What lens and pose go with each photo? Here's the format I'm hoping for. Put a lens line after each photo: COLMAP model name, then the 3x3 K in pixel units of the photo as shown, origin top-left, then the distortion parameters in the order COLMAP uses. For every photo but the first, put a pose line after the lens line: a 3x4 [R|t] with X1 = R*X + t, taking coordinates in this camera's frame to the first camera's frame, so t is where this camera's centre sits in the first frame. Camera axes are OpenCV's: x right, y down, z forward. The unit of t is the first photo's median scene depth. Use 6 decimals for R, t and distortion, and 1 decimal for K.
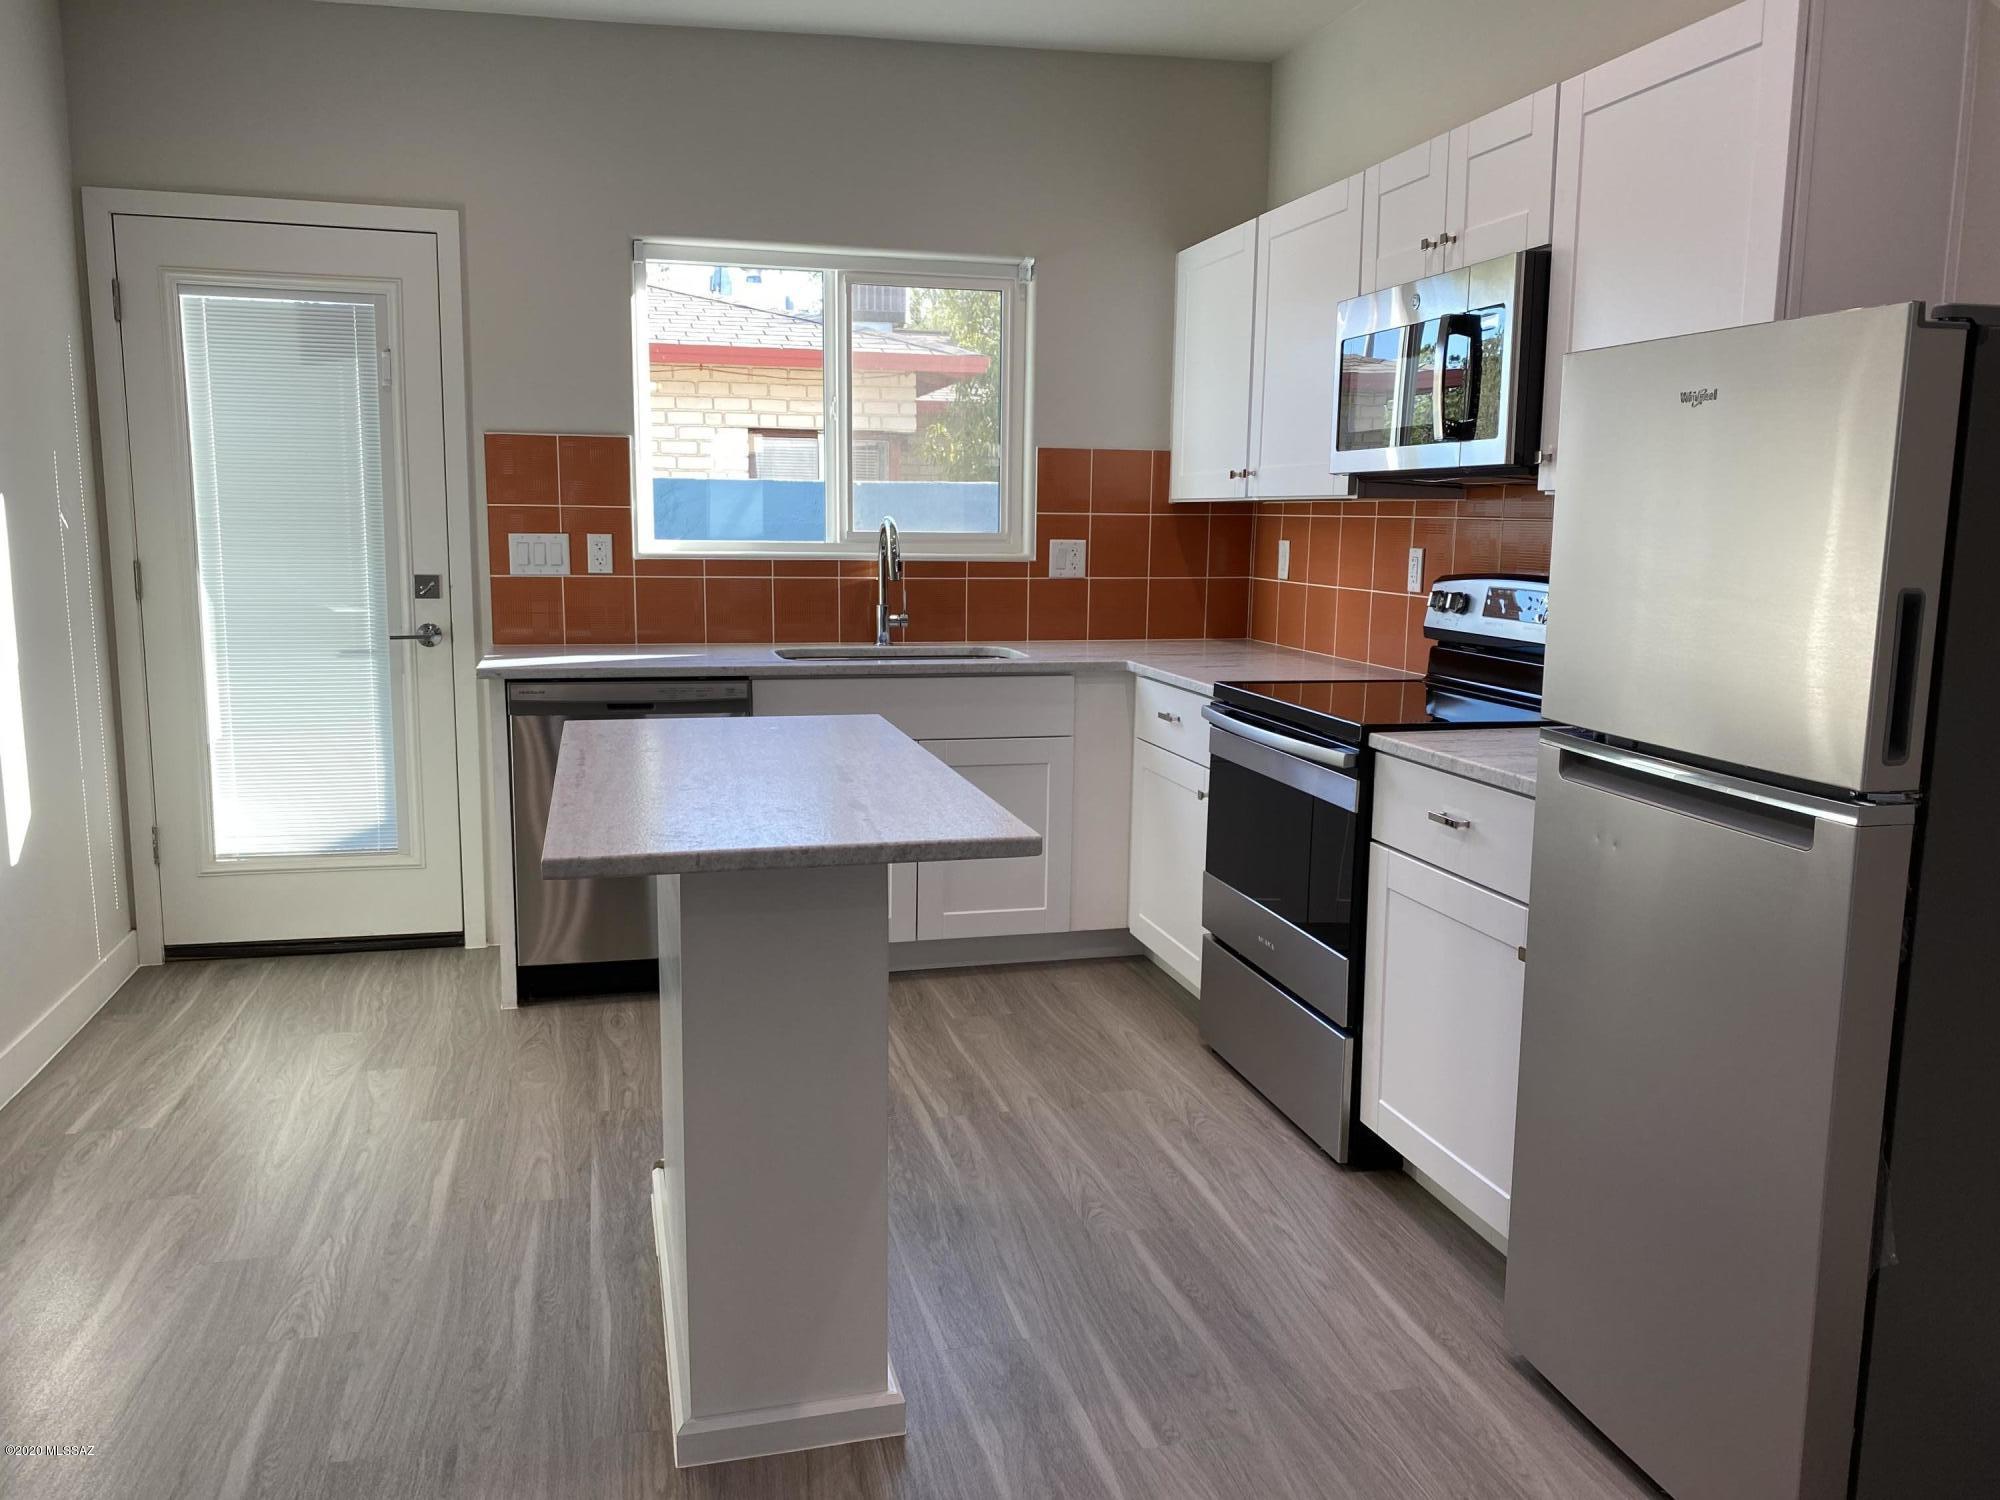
lens RADIAL K [[1521.6, 0, 999.0], [0, 1521.6, 748.8], [0, 0, 1]] dist [0.003993, 0.000168]
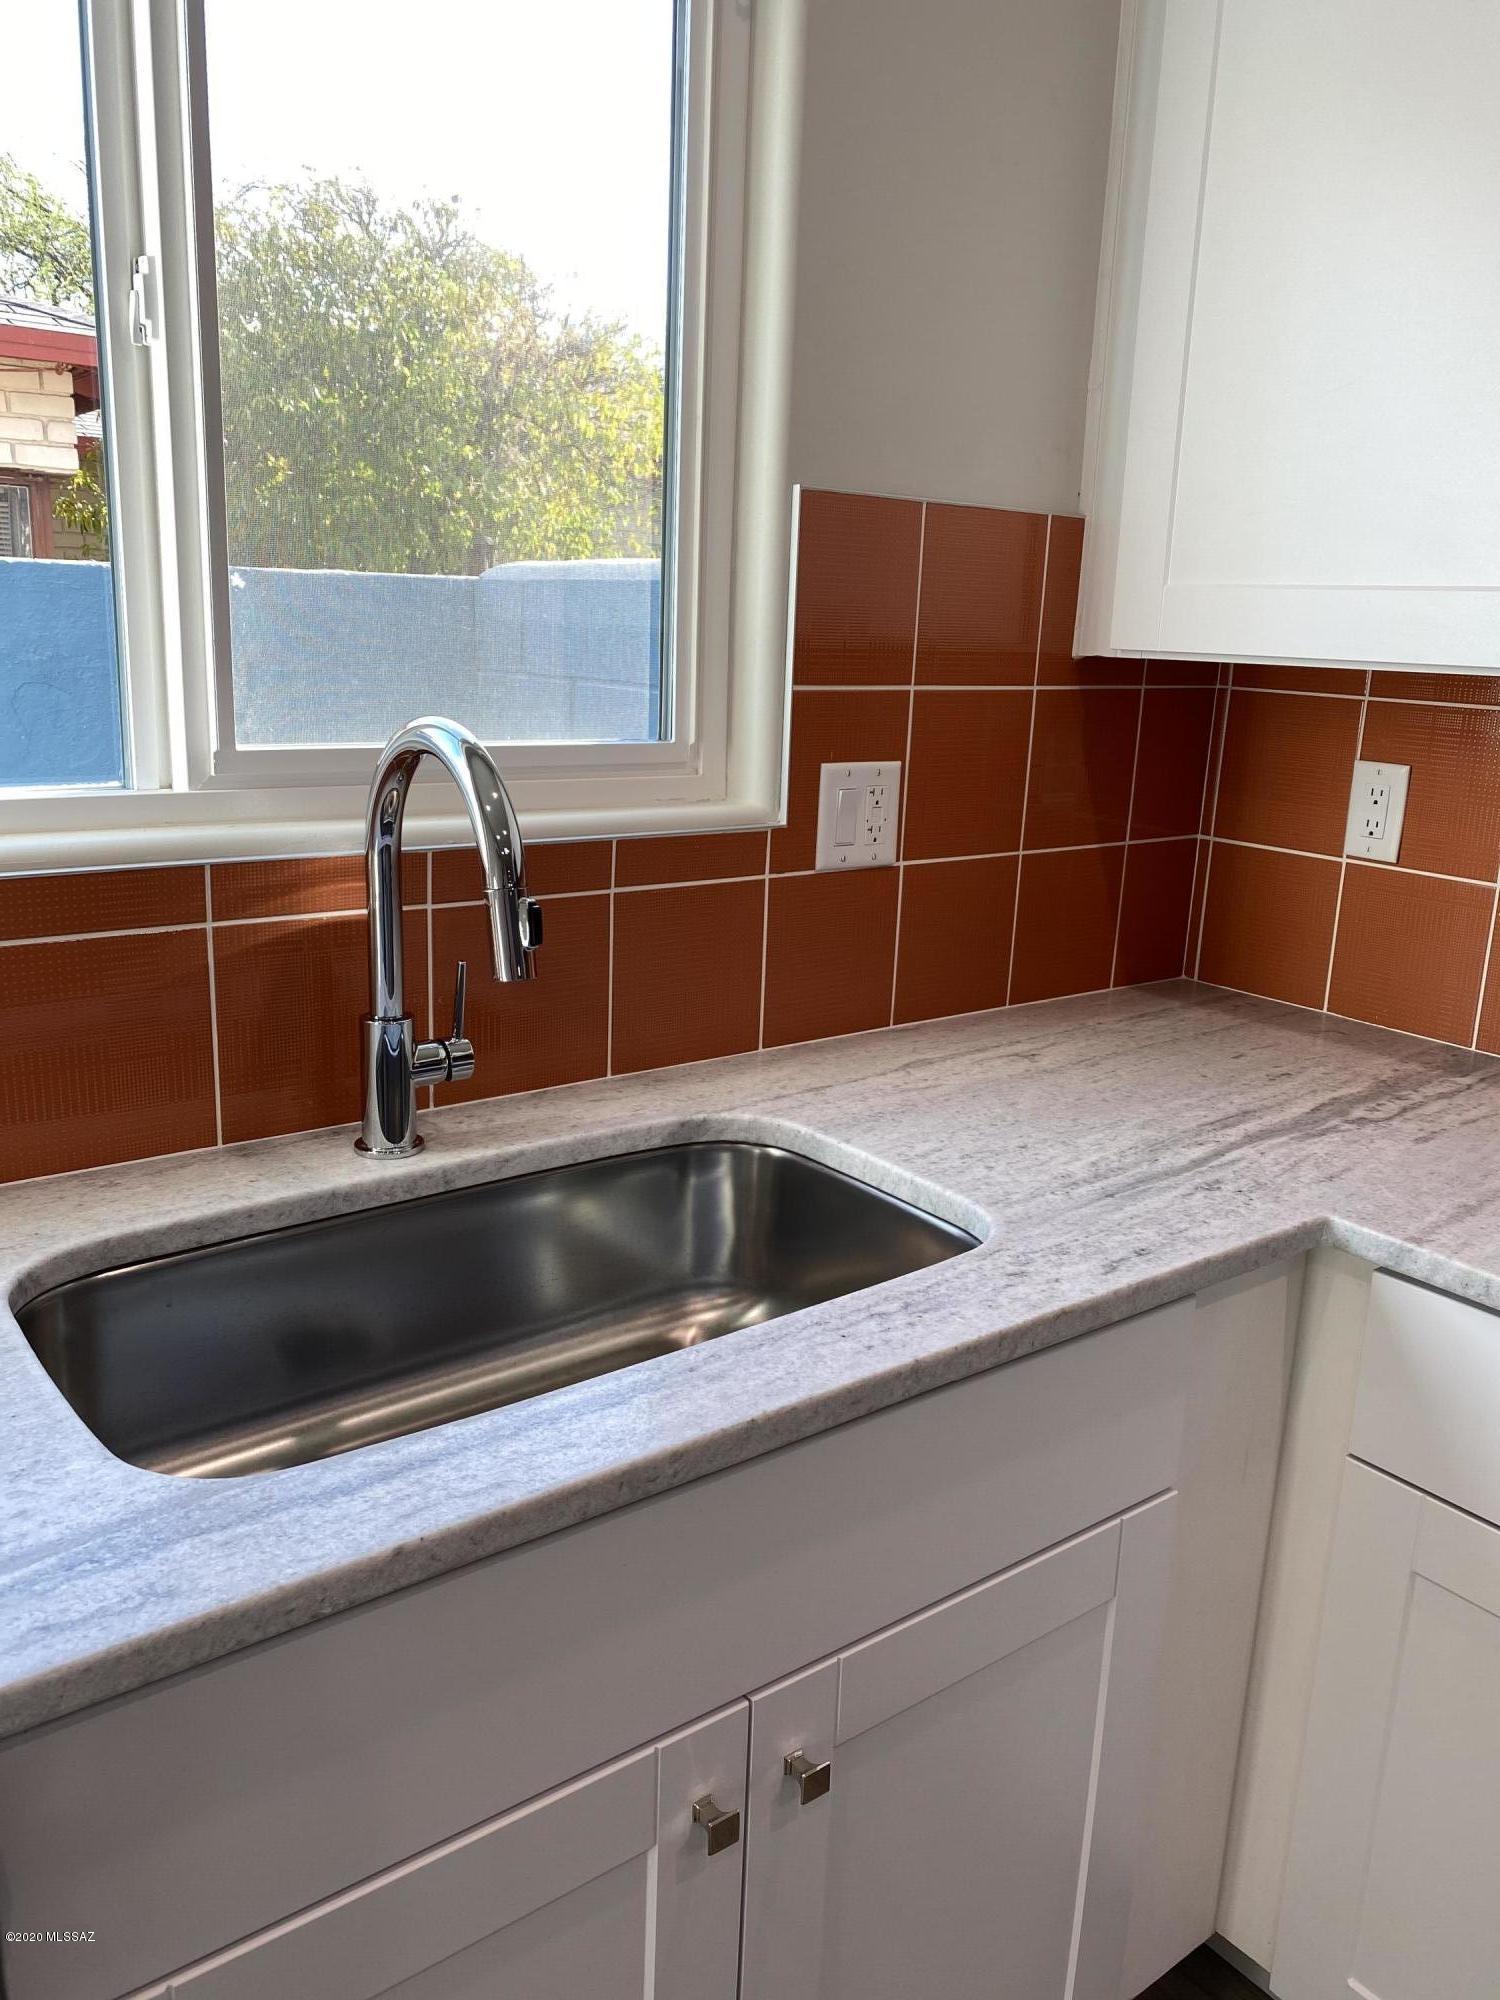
lens RADIAL K [[1521.6, 0, 754.3], [0, 1521.6, 997.2], [0, 0, 1]] dist [0.003993, 0.000168]
pose [[0.919873, -0.072205, 0.385513, -0.117908], [0.033007, 0.993673, 0.107353, -0.121930], [-0.390825, -0.086027, 0.916436, 0.681724]]
